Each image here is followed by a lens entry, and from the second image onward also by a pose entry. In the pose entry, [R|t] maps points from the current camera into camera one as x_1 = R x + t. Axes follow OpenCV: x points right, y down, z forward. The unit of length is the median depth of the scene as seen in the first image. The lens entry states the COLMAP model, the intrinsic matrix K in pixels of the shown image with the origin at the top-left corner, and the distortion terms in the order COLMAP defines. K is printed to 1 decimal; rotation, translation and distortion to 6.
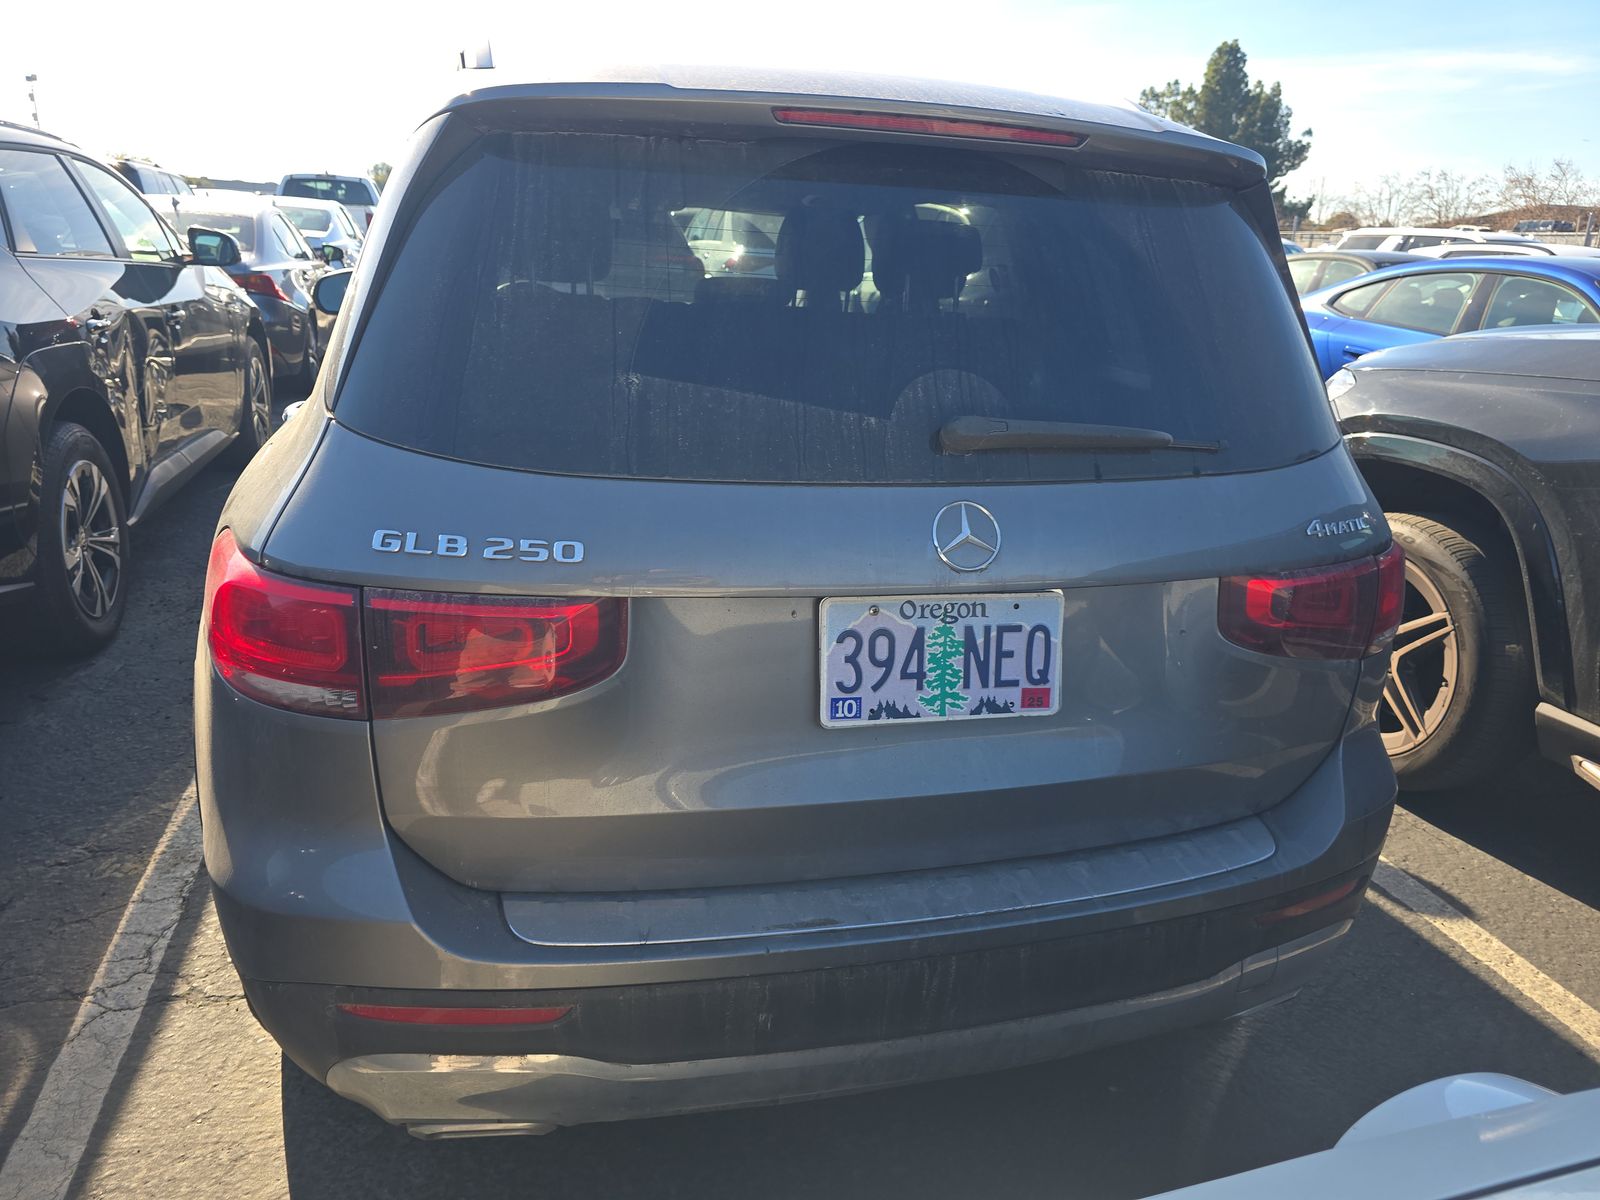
lens RADIAL K [[1091.6, 0, 800.9], [0, 1091.6, 638.7], [0, 0, 1]] dist [0.063418, -0.092381]
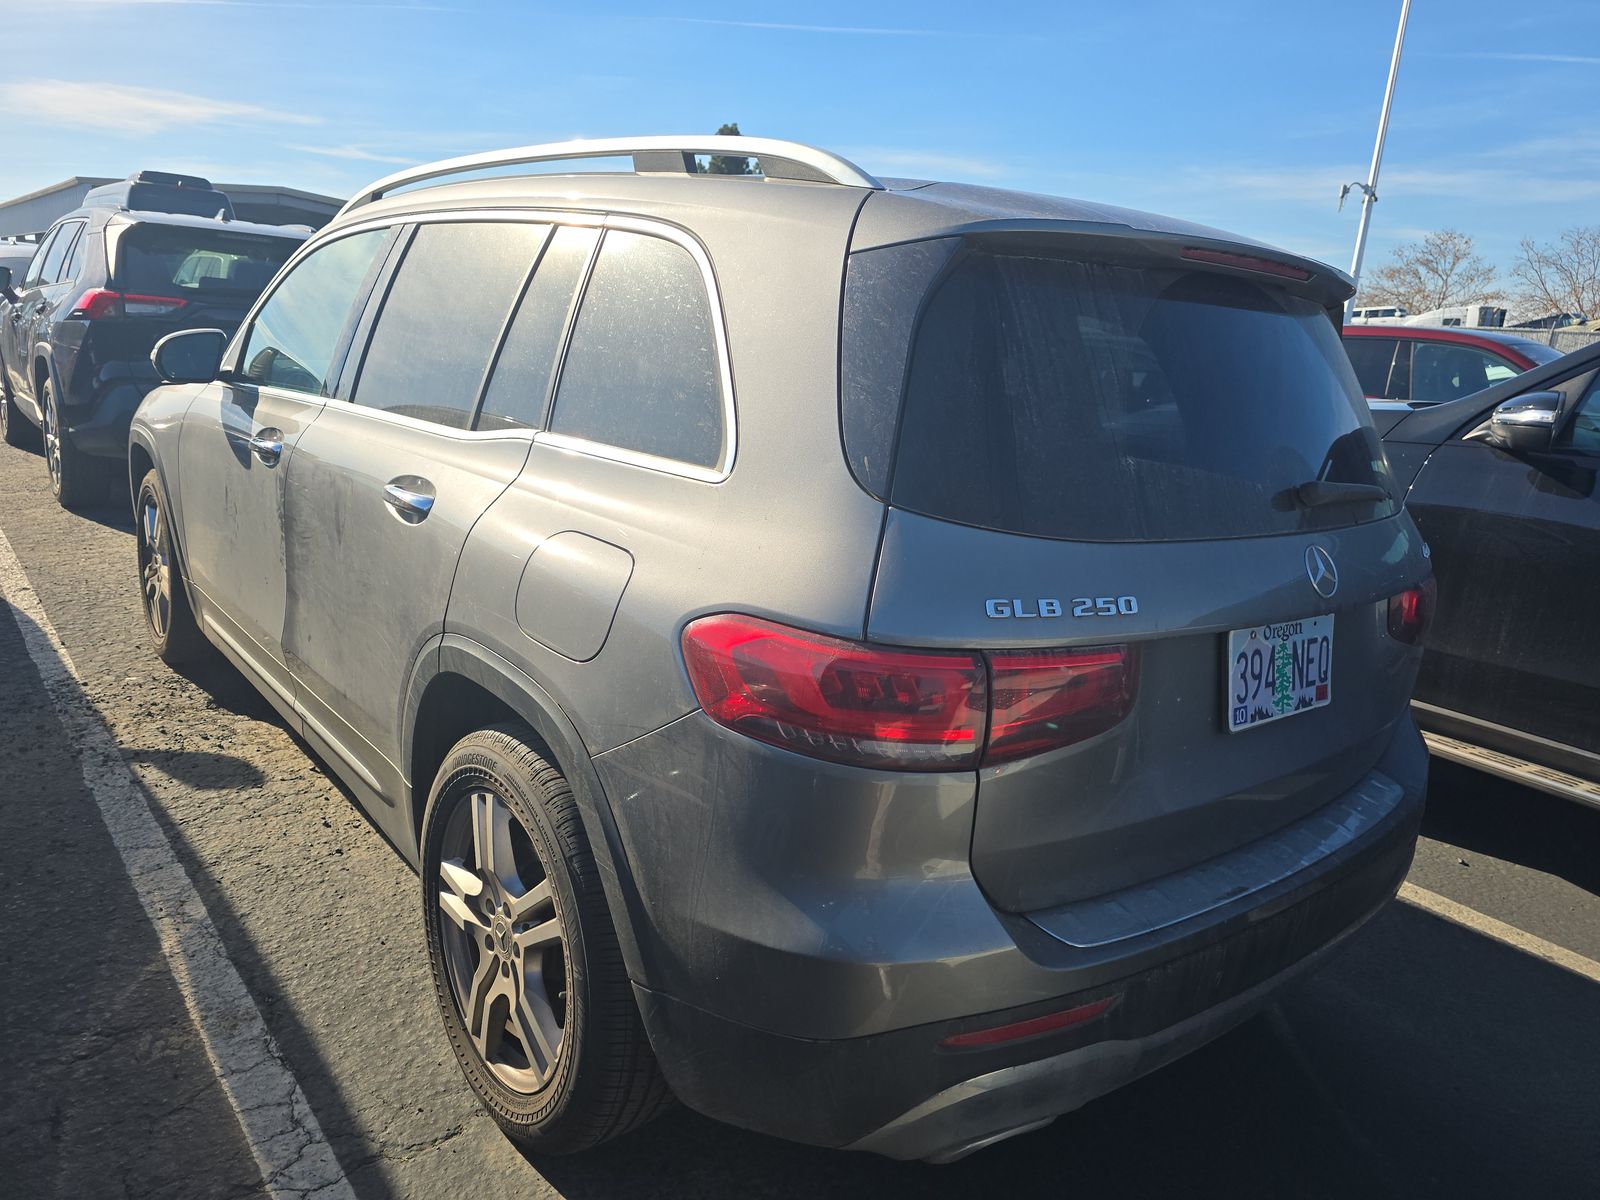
lens RADIAL K [[1114.3, 0, 796.2], [0, 1114.3, 644.1], [0, 0, 1]] dist [0.001059, -0.012994]
pose [[0.909581, -0.091332, 0.405365, -0.922525], [0.109047, 0.993820, -0.020769, -0.045973], [-0.400963, 0.063095, 0.913919, 0.032853]]
